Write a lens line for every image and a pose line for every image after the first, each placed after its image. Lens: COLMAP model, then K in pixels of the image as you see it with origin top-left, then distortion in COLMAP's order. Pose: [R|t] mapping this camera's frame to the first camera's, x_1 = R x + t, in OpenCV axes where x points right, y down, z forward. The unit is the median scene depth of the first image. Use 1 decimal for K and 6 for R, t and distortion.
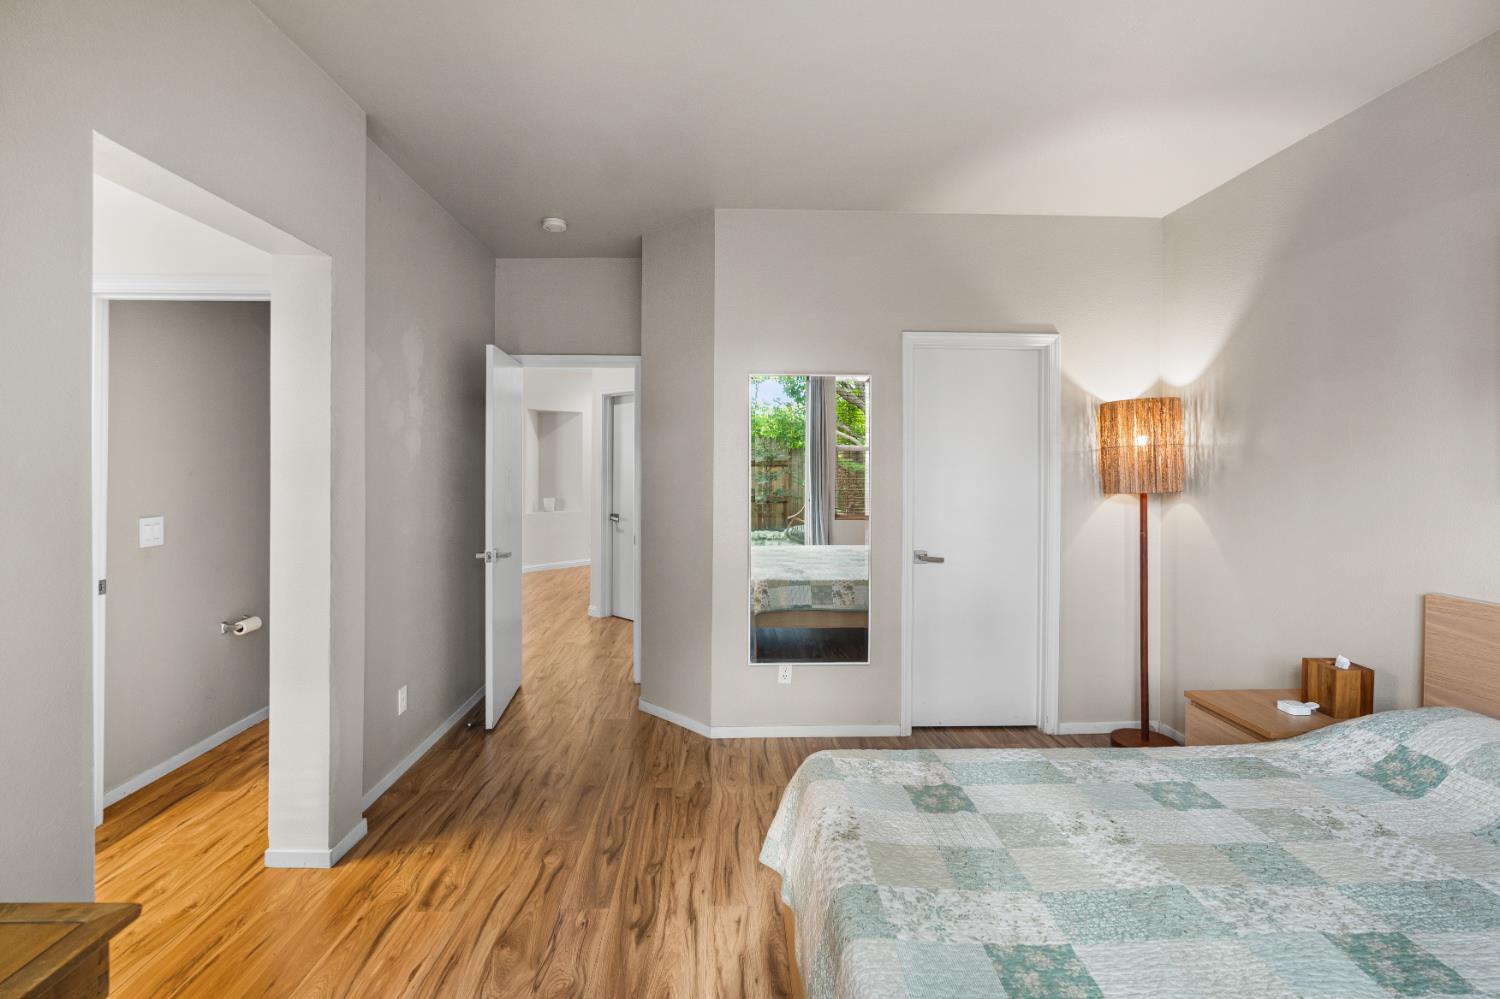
lens RADIAL K [[670.6, 0, 741.1], [0, 670.6, 462.9], [0, 0, 1]] dist [-0.006752, 0.000308]
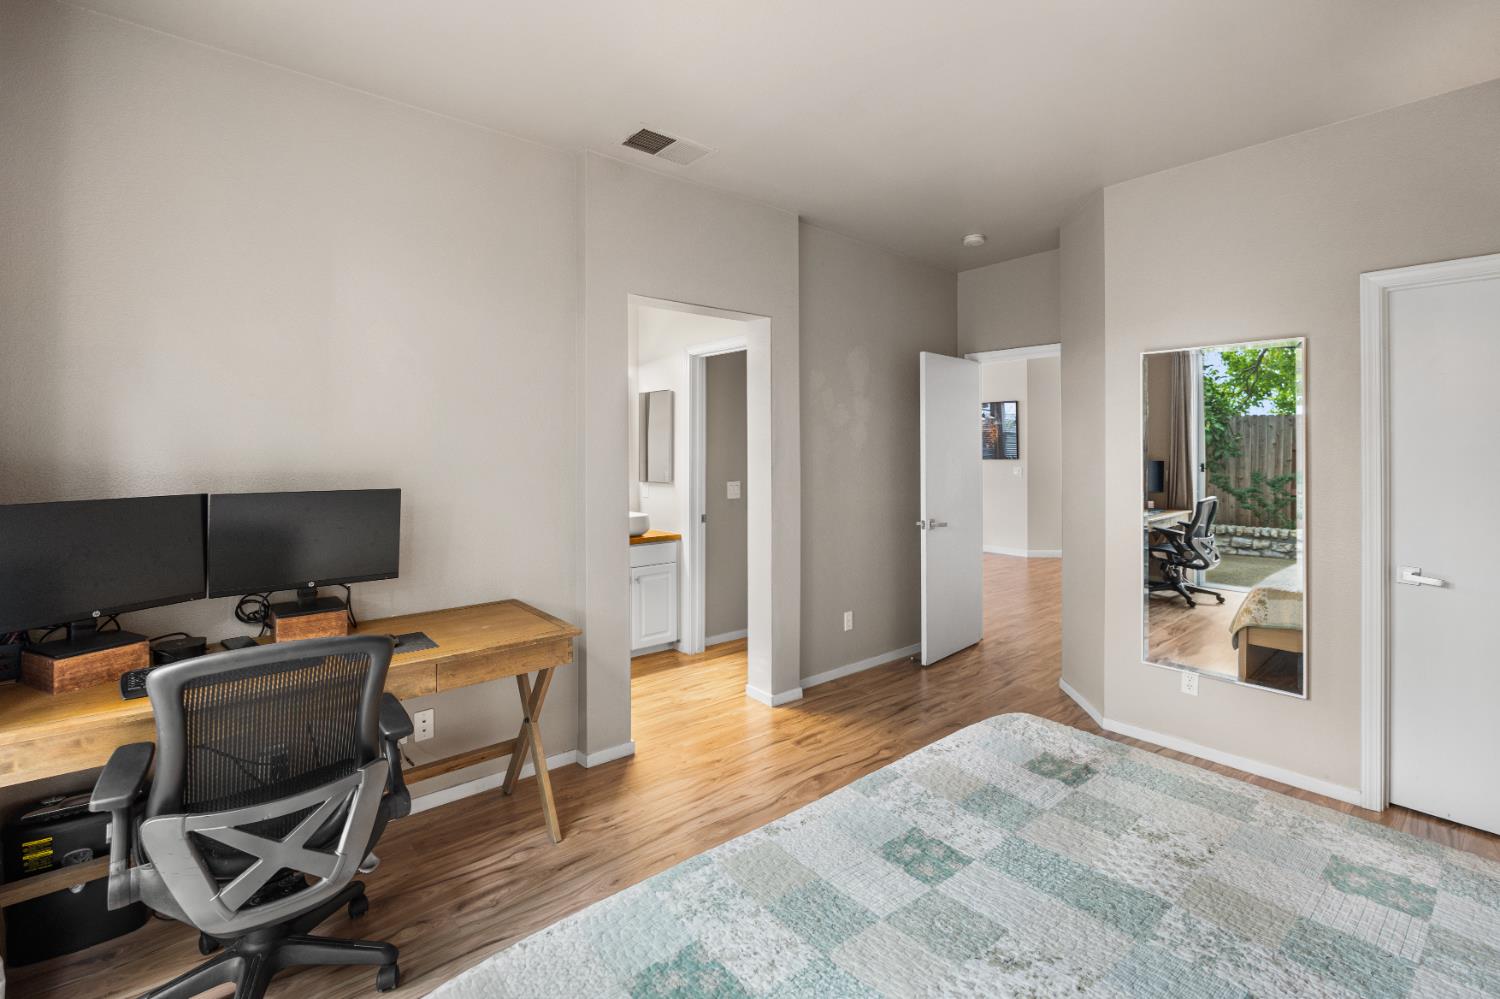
lens RADIAL K [[670.6, 0, 750.9], [0, 670.6, 447.7], [0, 0, 1]] dist [-0.006752, 0.000308]
pose [[0.623375, -0.003528, -0.781915, 0.562728], [0.003662, 0.999992, -0.001592, -0.000131], [0.781914, -0.001871, 0.623383, -0.017896]]
